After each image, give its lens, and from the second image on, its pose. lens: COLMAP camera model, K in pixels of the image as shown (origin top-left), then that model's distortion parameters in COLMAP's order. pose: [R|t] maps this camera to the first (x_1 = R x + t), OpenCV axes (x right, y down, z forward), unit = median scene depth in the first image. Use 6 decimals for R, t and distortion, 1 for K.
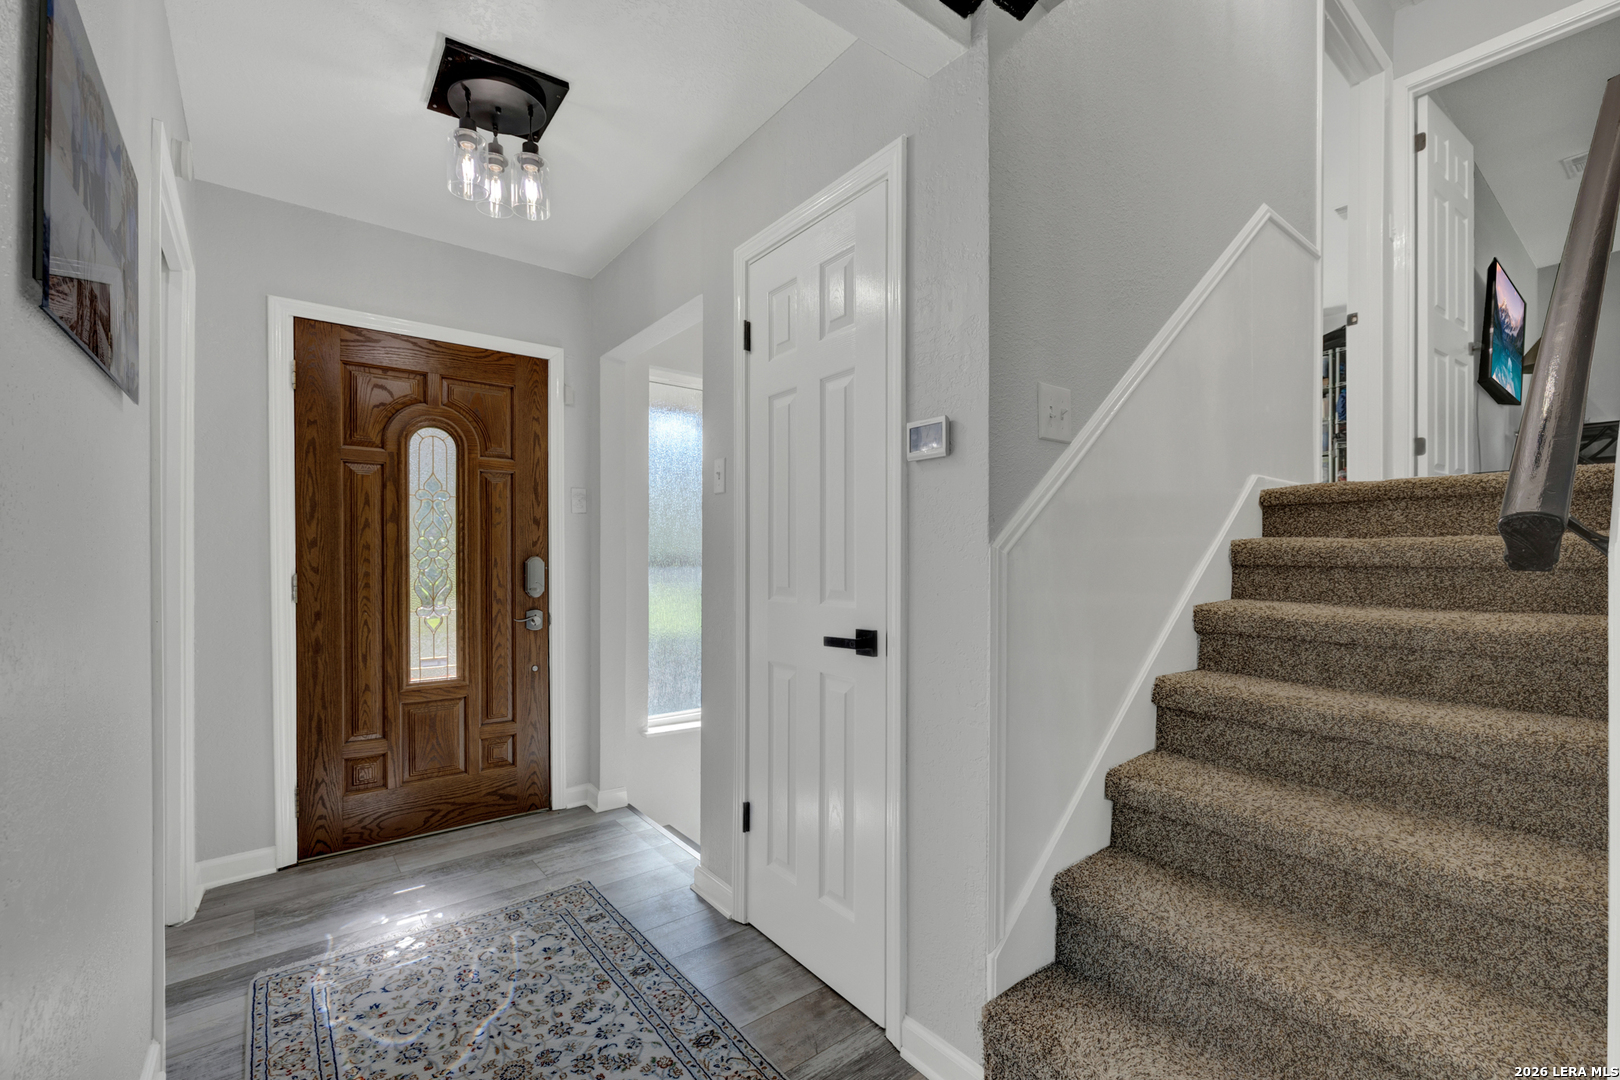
lens RADIAL K [[691.2, 0, 799.1], [0, 691.2, 555.0], [0, 0, 1]] dist [0.000159, 0.000035]
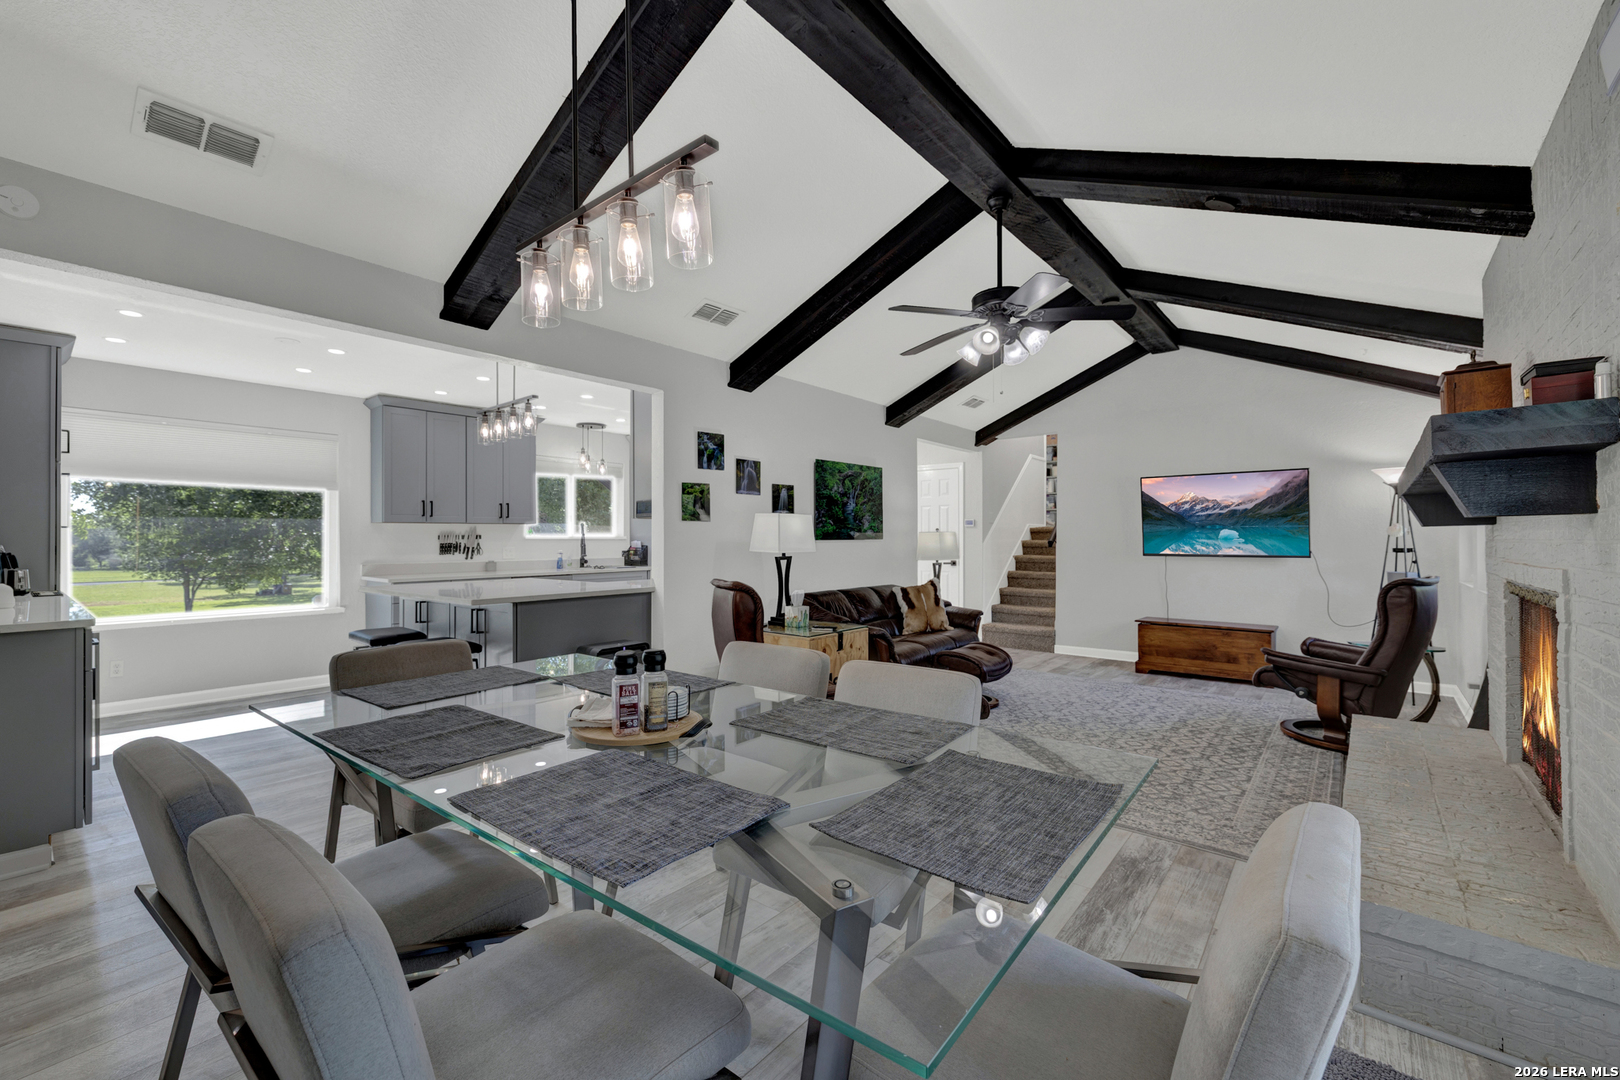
lens RADIAL K [[686.3, 0, 799.7], [0, 686.3, 531.9], [0, 0, 1]] dist [0.001168, 0.000020]
pose [[0.974774, 0.003858, 0.223162, -1.931411], [-0.001947, 0.999960, -0.008783, -0.044066], [-0.223187, 0.008127, 0.974742, -3.278217]]
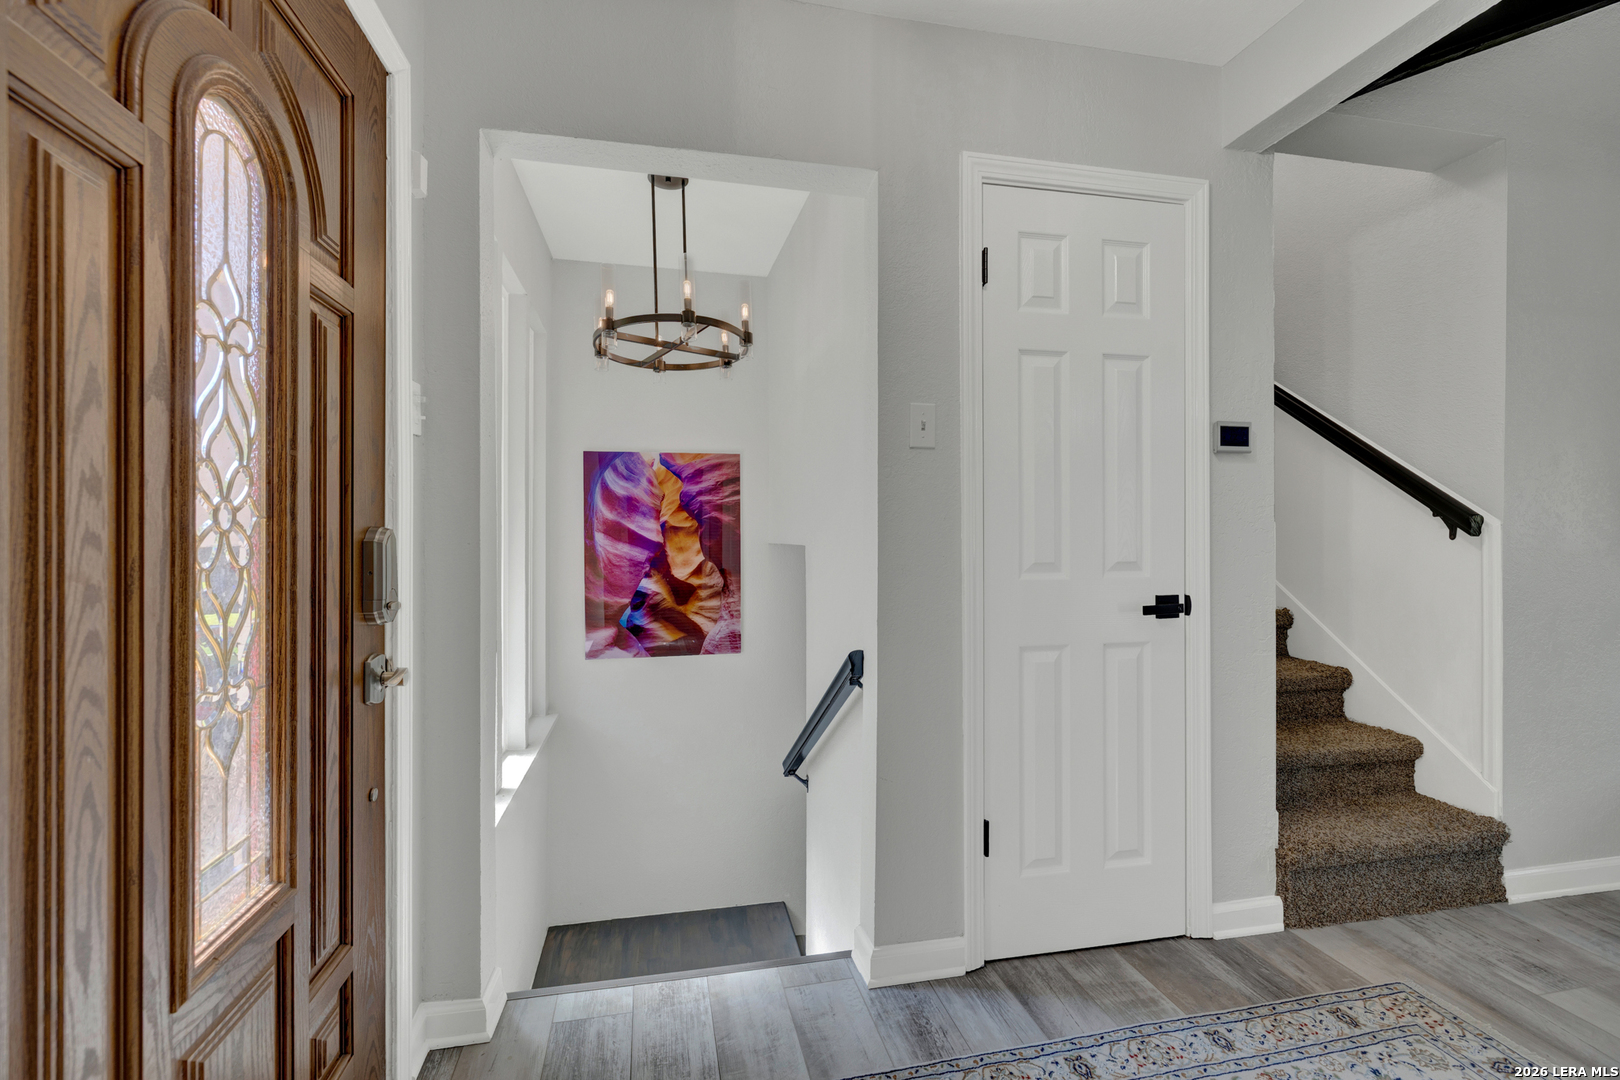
lens RADIAL K [[680.6, 0, 804.3], [0, 680.6, 532.2], [0, 0, 1]] dist [-0.000097, -0.000124]
pose [[0.428911, -0.003292, 0.903341, -1.106497], [-0.002279, 0.999986, 0.004727, 0.002149], [-0.903344, -0.004086, 0.428898, 1.015101]]
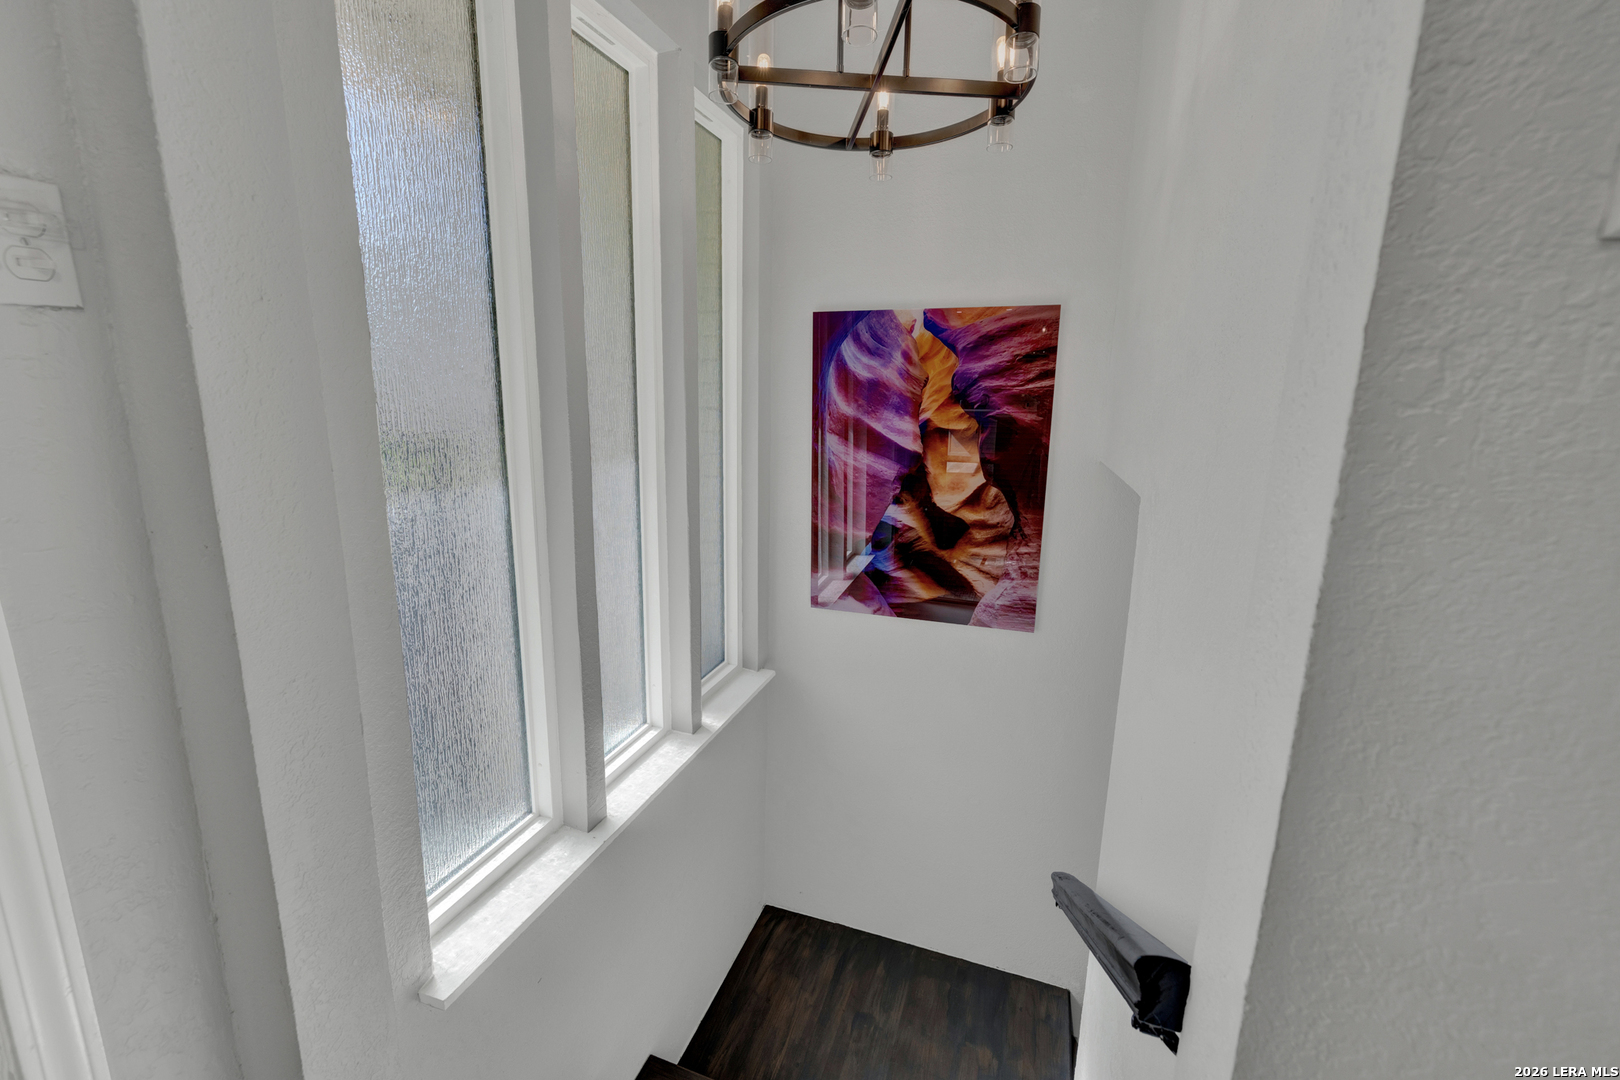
lens RADIAL K [[686.3, 0, 799.7], [0, 686.3, 531.9], [0, 0, 1]] dist [0.001168, 0.000020]
pose [[0.845507, -0.095319, 0.525387, -0.423096], [-0.016230, 0.978896, 0.203715, -0.068560], [-0.533717, -0.180769, 0.826117, 1.244581]]
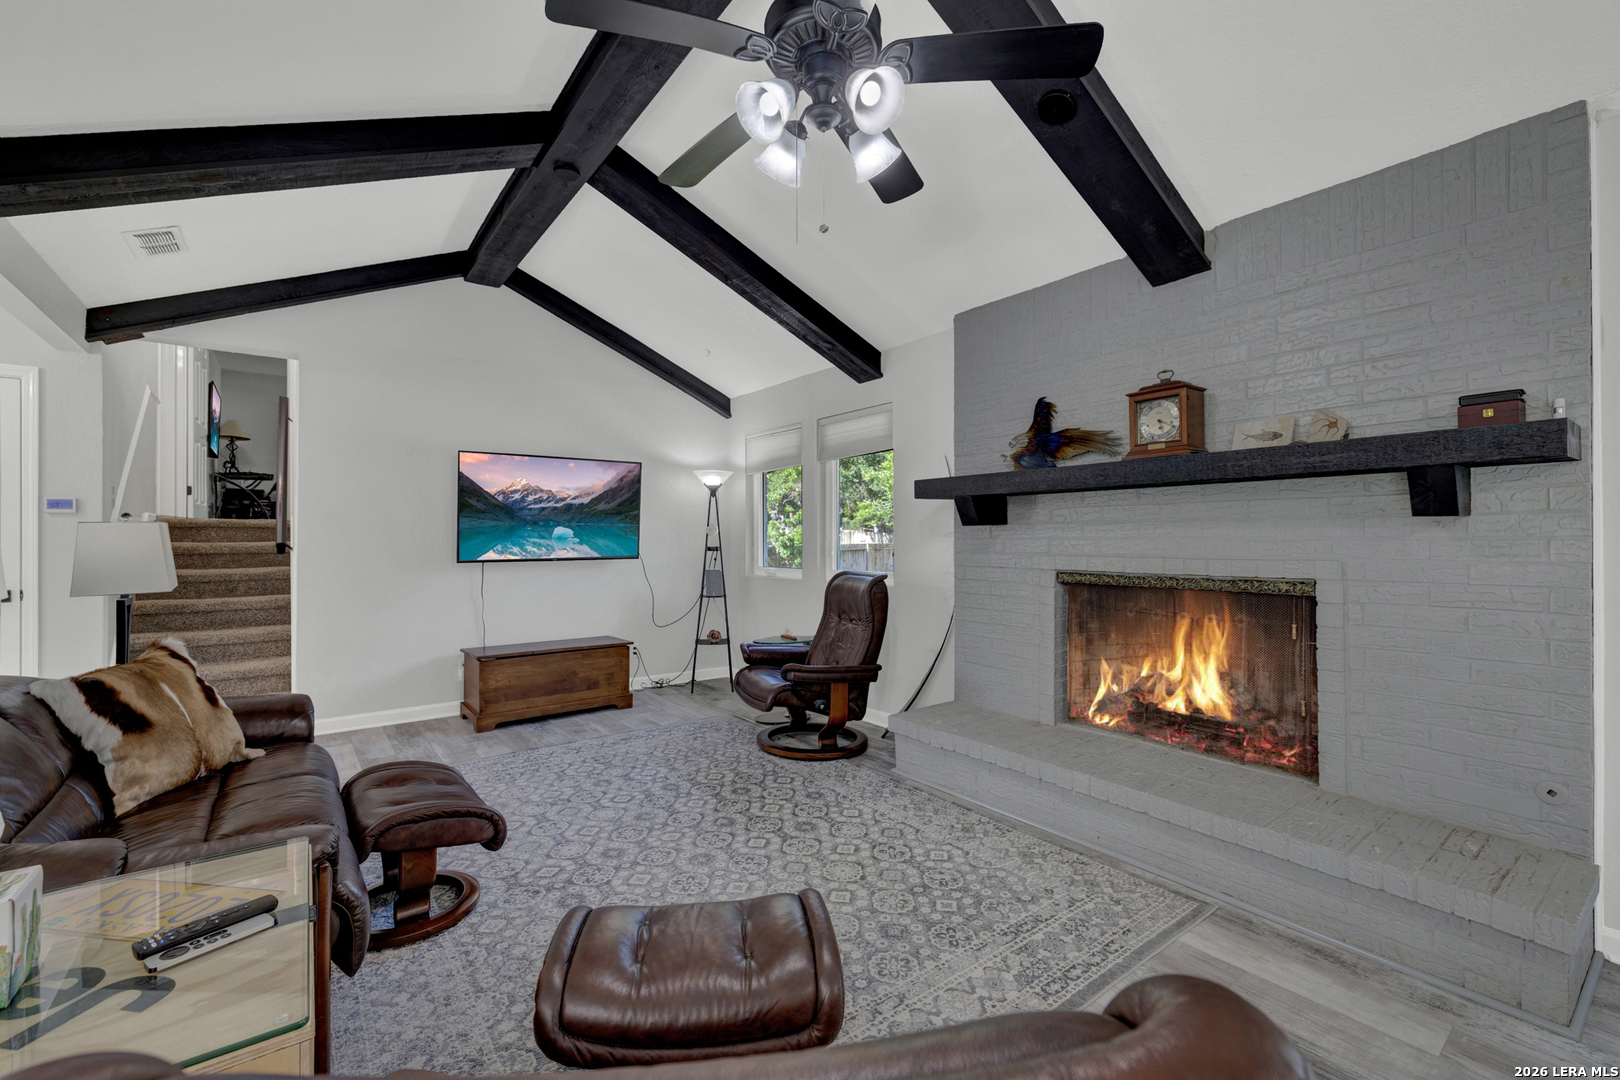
lens RADIAL K [[675.9, 0, 805.0], [0, 675.9, 535.8], [0, 0, 1]] dist [-0.000446, -0.000232]
pose [[0.004708, 0.004877, 0.999977, -1.842025], [0.001181, 0.999987, -0.004883, -0.039031], [-0.999988, 0.001204, 0.004703, -1.364663]]
